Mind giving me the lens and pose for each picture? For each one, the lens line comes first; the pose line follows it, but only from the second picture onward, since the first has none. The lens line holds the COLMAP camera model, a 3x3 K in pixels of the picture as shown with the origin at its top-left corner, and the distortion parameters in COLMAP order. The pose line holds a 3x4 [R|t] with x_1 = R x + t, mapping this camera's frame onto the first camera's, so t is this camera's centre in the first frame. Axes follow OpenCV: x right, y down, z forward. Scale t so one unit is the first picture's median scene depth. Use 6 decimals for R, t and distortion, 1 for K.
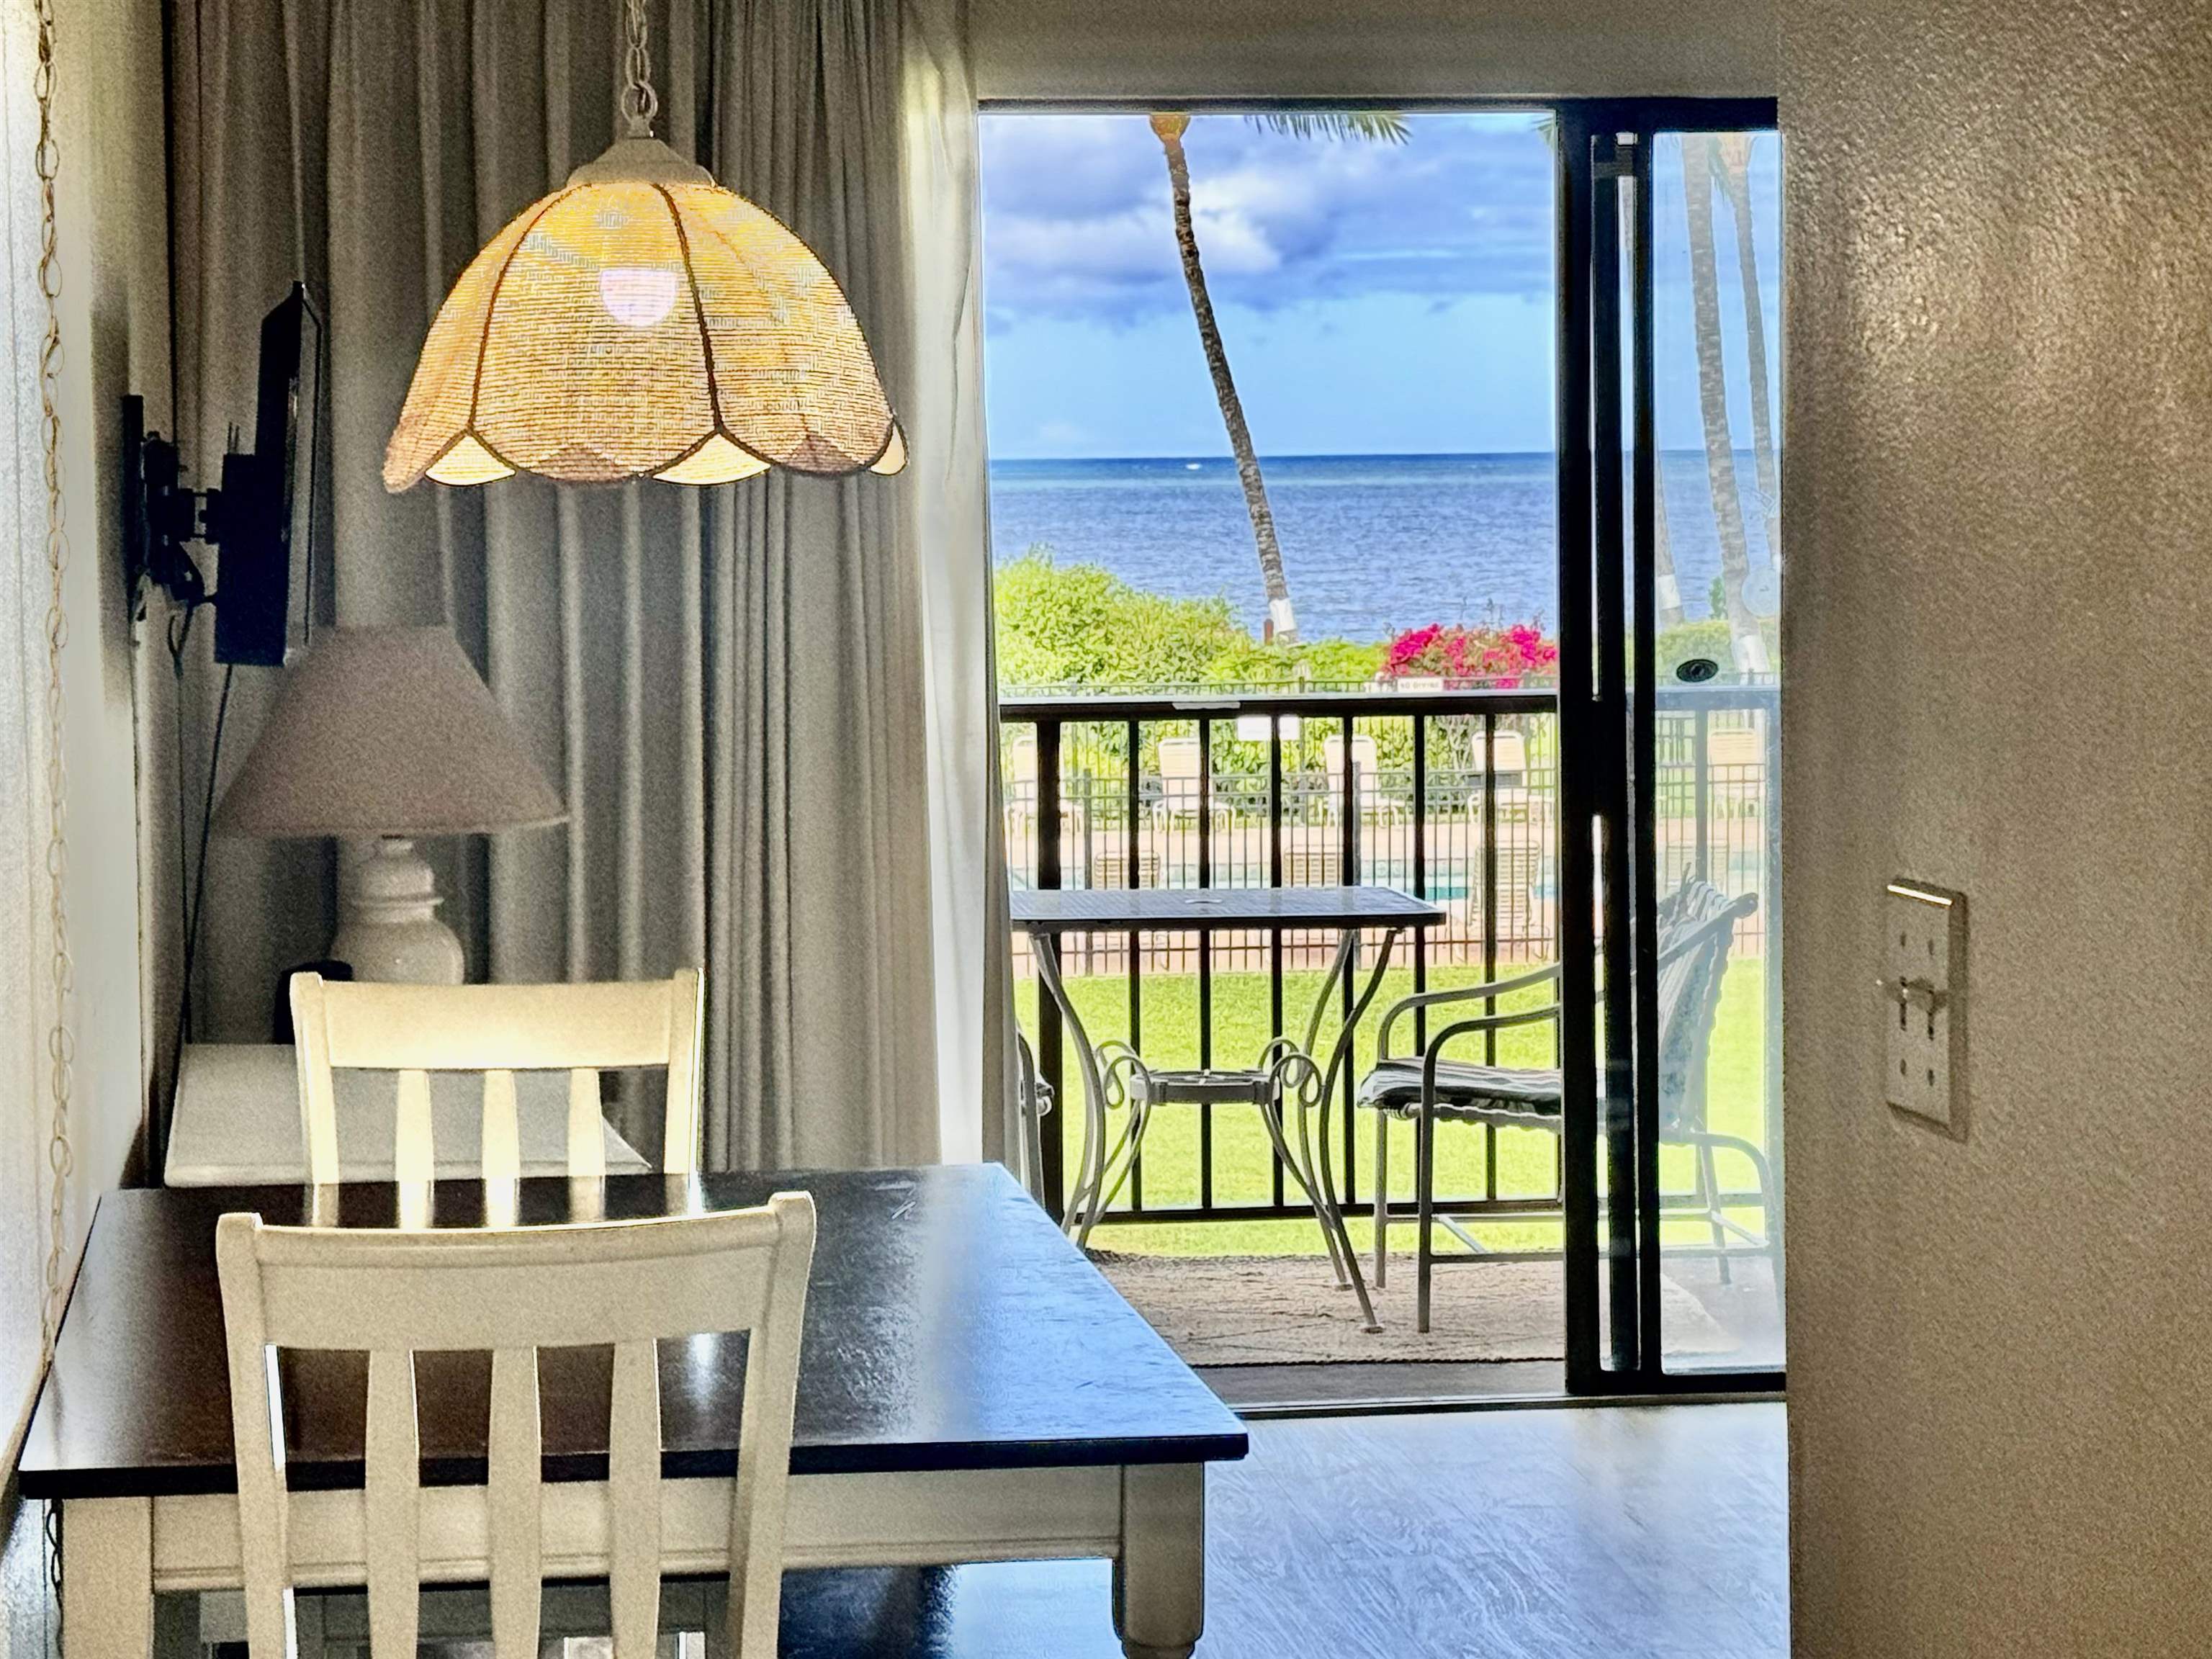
lens RADIAL K [[6190.2, 0, 1106.0], [0, 6190.2, 829.5], [0, 0, 1]] dist [0.045090, -0.485943]
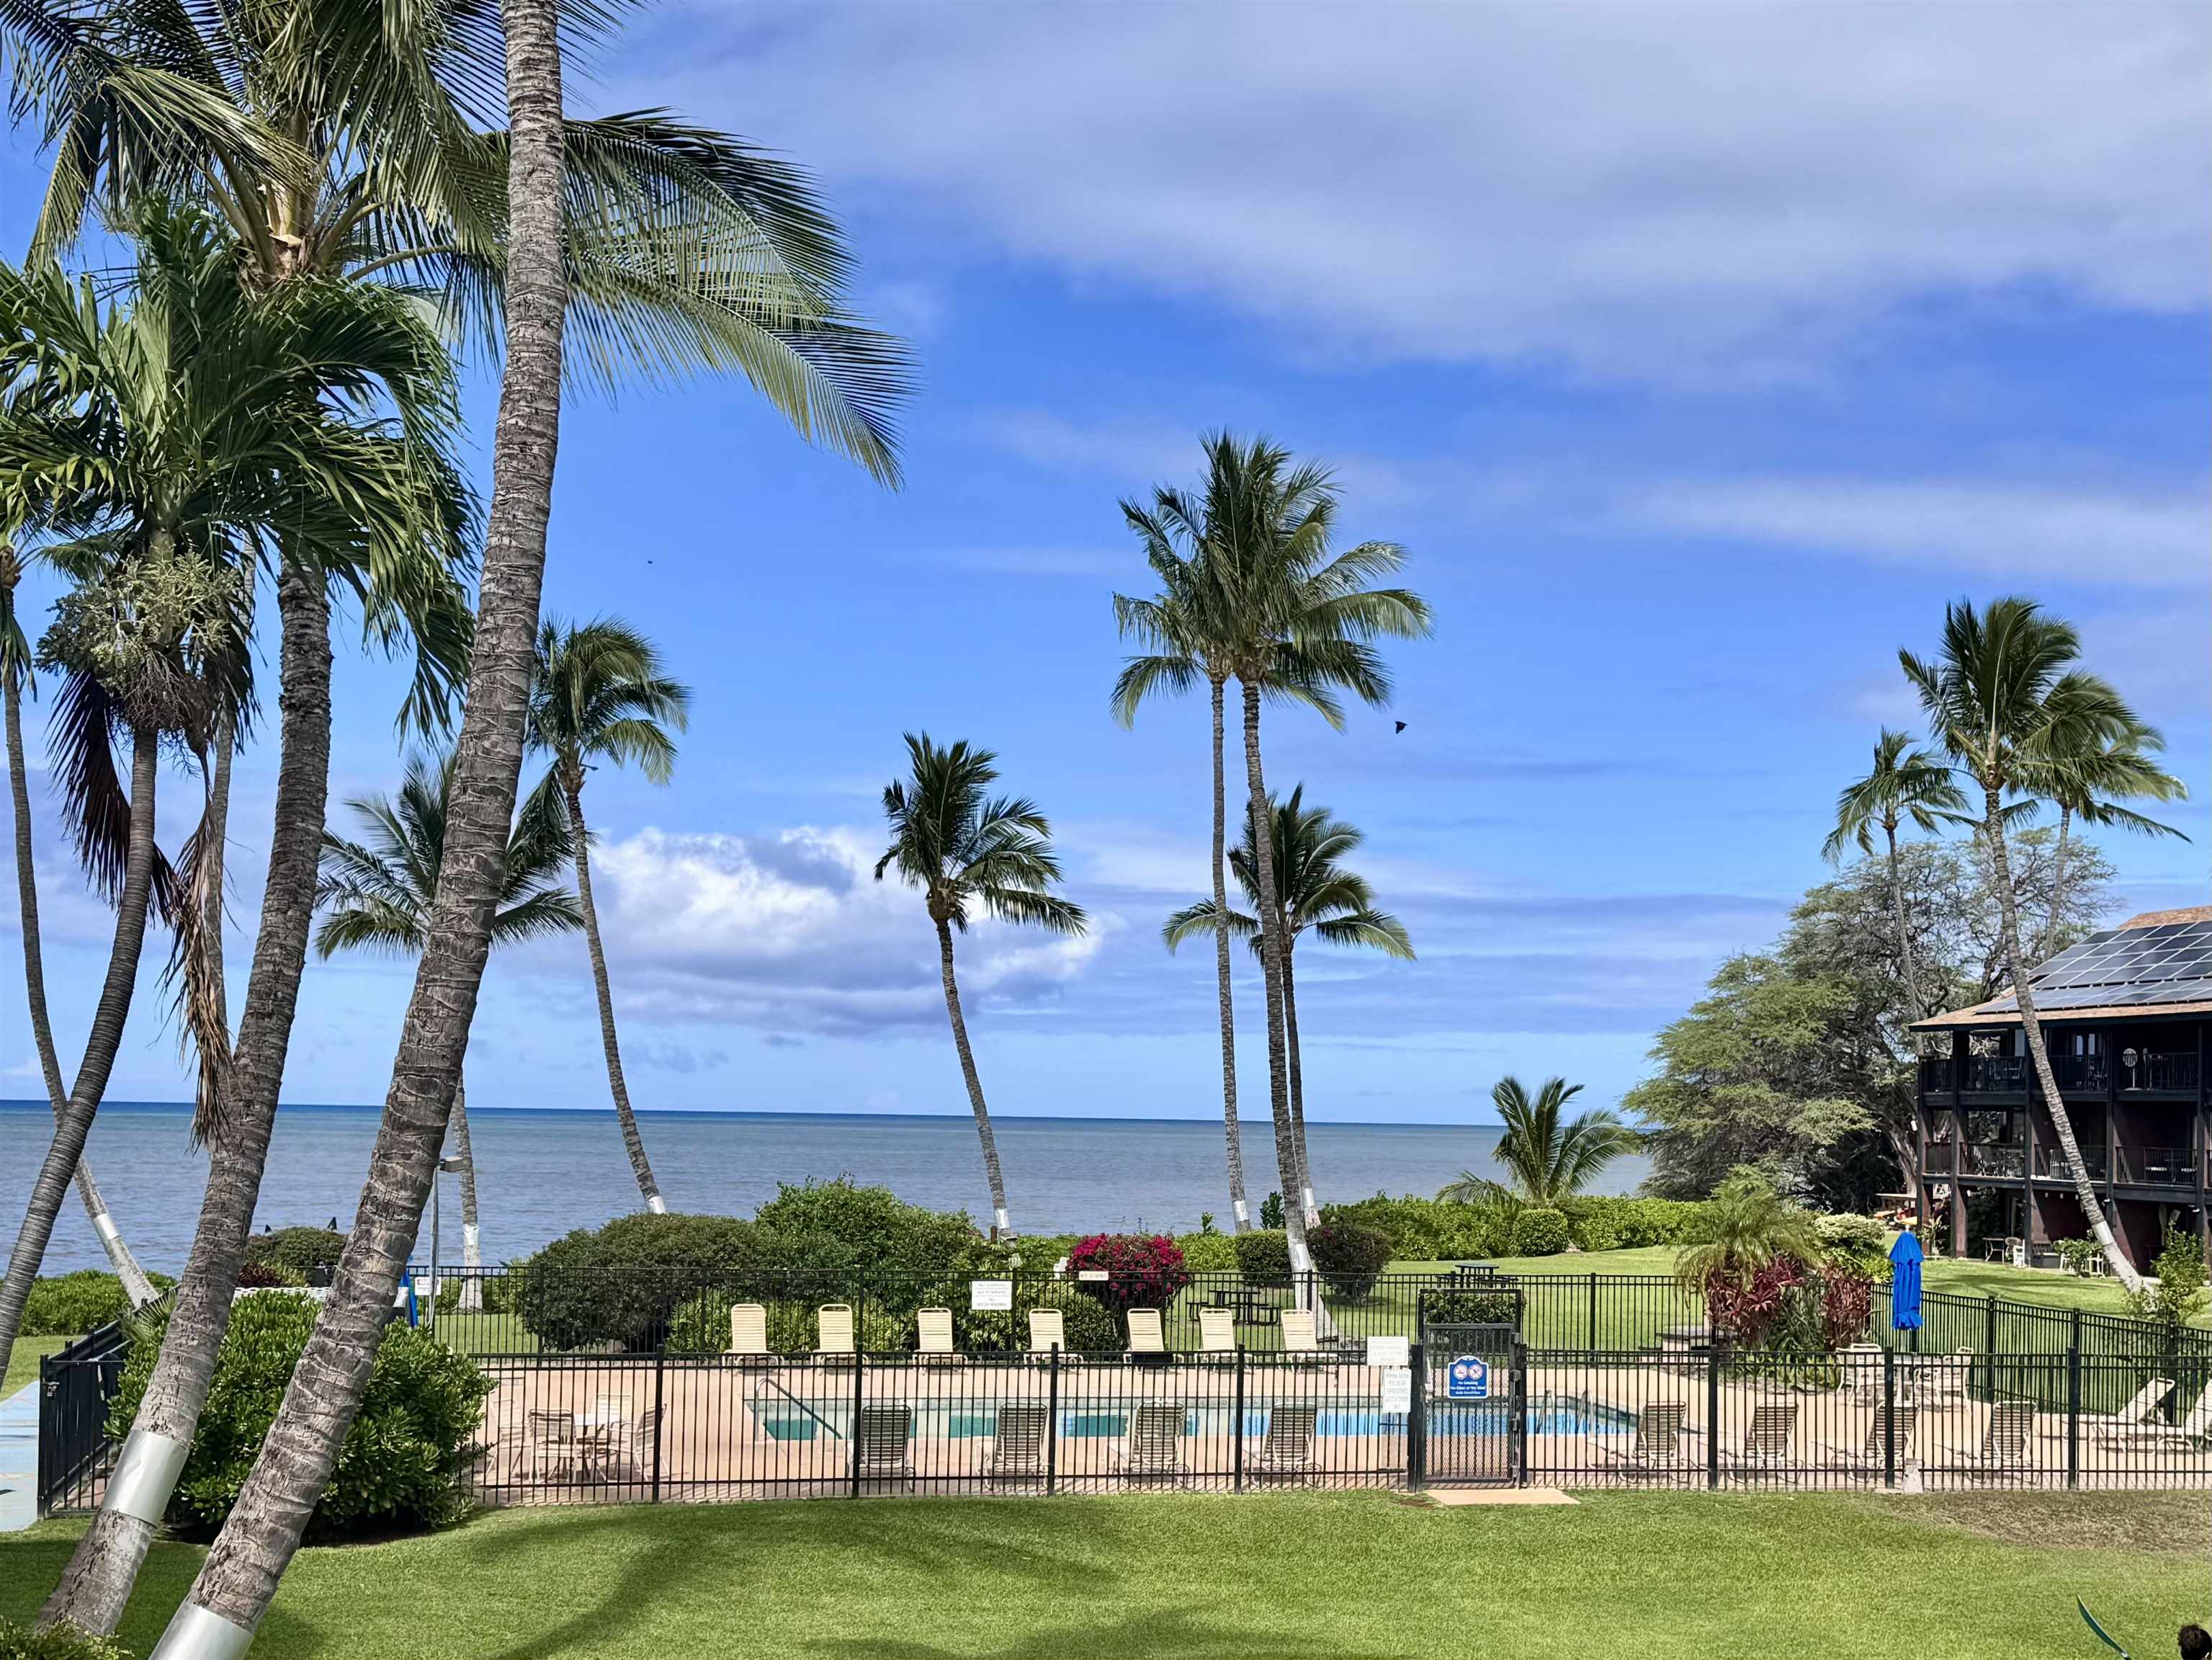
lens RADIAL K [[2959.1, 0, 1106.0], [0, 2959.1, 830.0], [0, 0, 1]] dist [-0.009264, 0.000253]
pose [[0.997521, 0.036257, 0.060313, 0.006171], [-0.026284, 0.986993, -0.158600, -0.015143], [-0.065279, 0.156622, 0.985499, 0.255891]]
